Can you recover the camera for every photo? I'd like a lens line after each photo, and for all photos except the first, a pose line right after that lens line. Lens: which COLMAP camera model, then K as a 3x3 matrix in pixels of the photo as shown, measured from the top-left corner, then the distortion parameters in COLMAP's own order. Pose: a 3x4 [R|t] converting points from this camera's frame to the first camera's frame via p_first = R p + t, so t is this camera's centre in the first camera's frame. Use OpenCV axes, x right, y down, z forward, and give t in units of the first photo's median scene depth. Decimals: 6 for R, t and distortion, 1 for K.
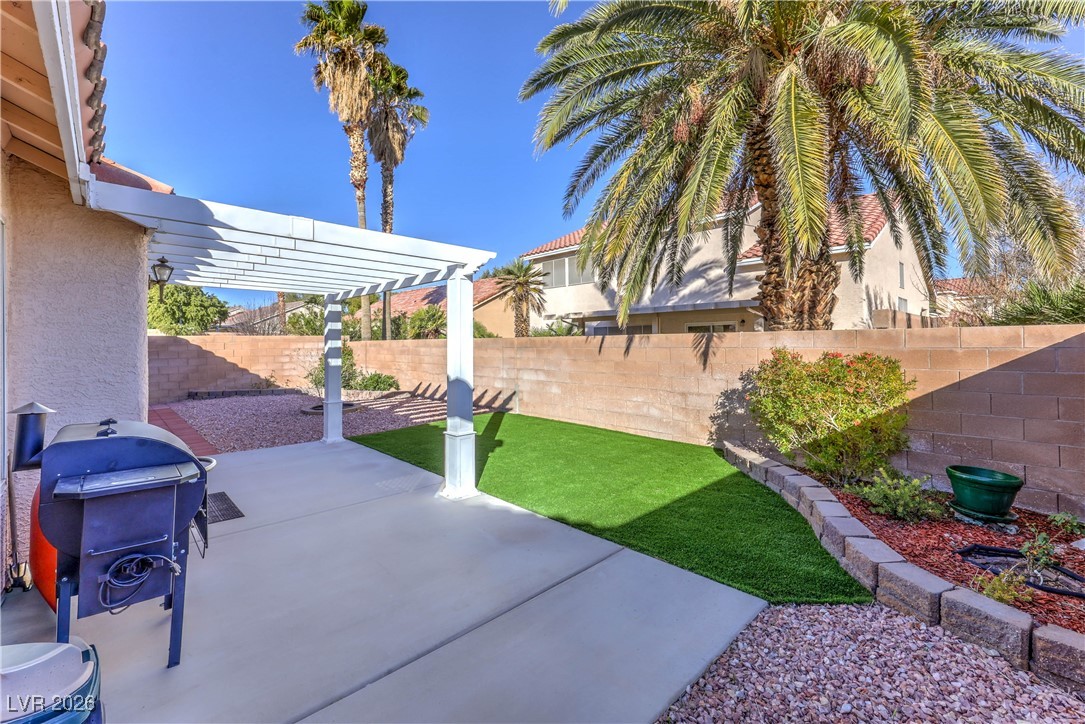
lens RADIAL K [[451.3, 0, 546.1], [0, 451.3, 354.7], [0, 0, 1]] dist [0.002440, 0.000312]
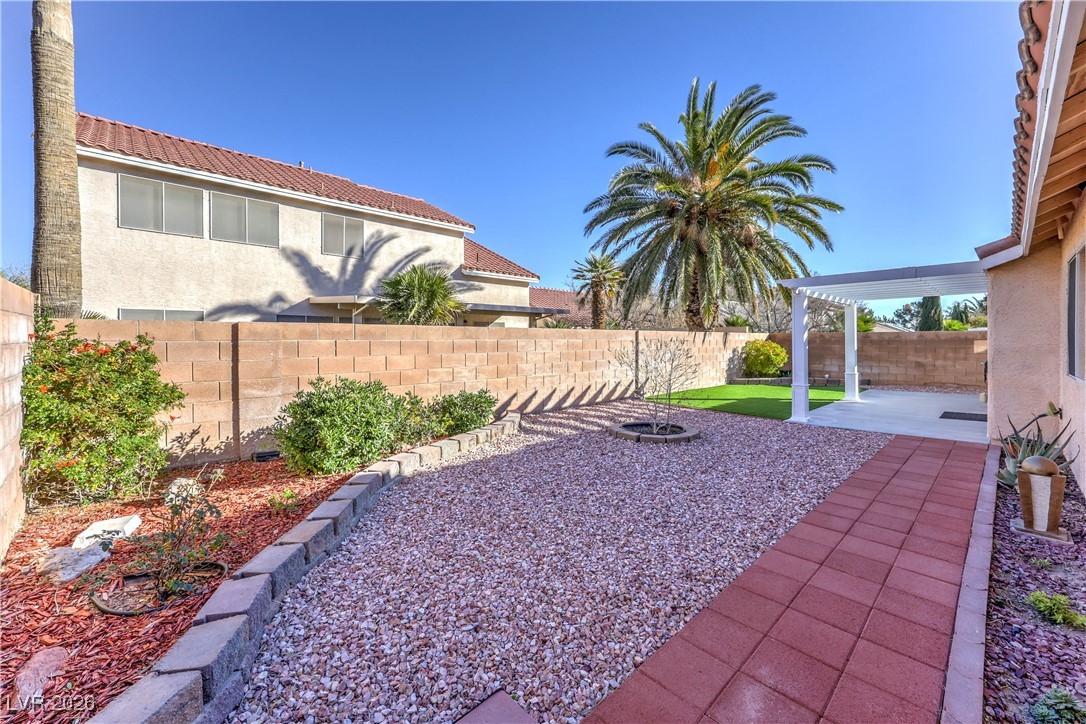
lens RADIAL K [[444.6, 0, 541.3], [0, 444.6, 337.2], [0, 0, 1]] dist [-0.009623, -0.000071]
pose [[0.011440, 0.001860, 0.999933, -1.254133], [0.019866, 0.999800, -0.002087, -0.025940], [-0.999737, 0.019888, 0.011401, 1.306350]]
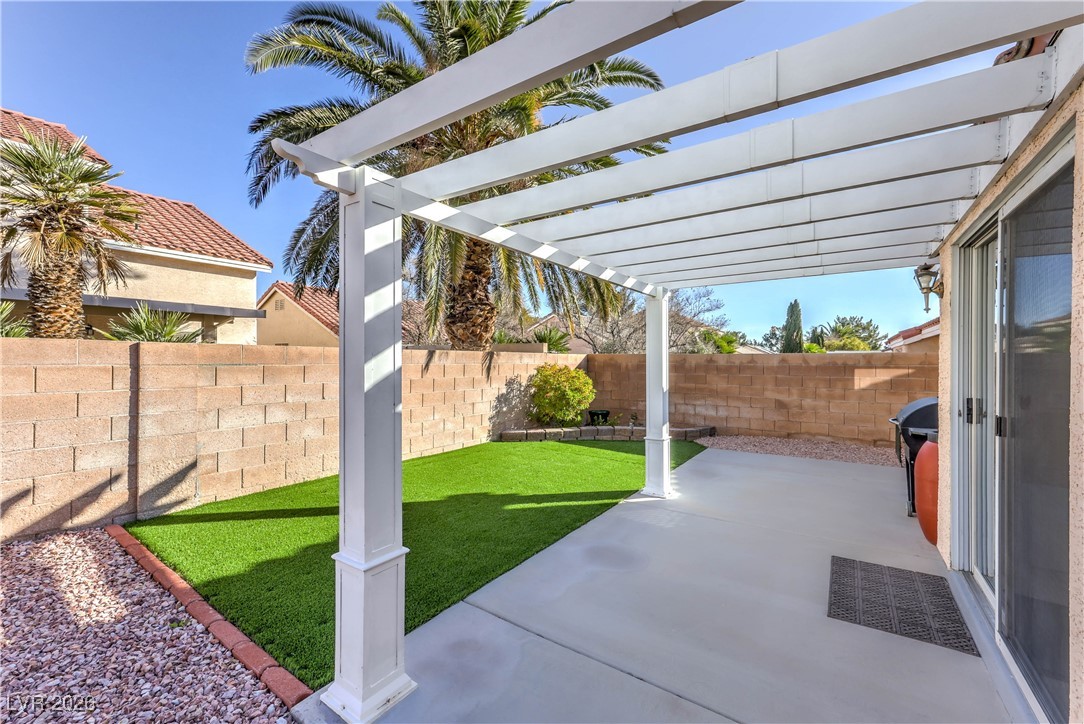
lens RADIAL K [[450.9, 0, 545.6], [0, 450.9, 354.7], [0, 0, 1]] dist [0.002440, 0.000312]
pose [[-0.210157, 0.006197, 0.977648, -0.632320], [0.011336, 0.999928, -0.003902, -0.022595], [-0.977602, 0.010263, -0.210212, 0.780225]]
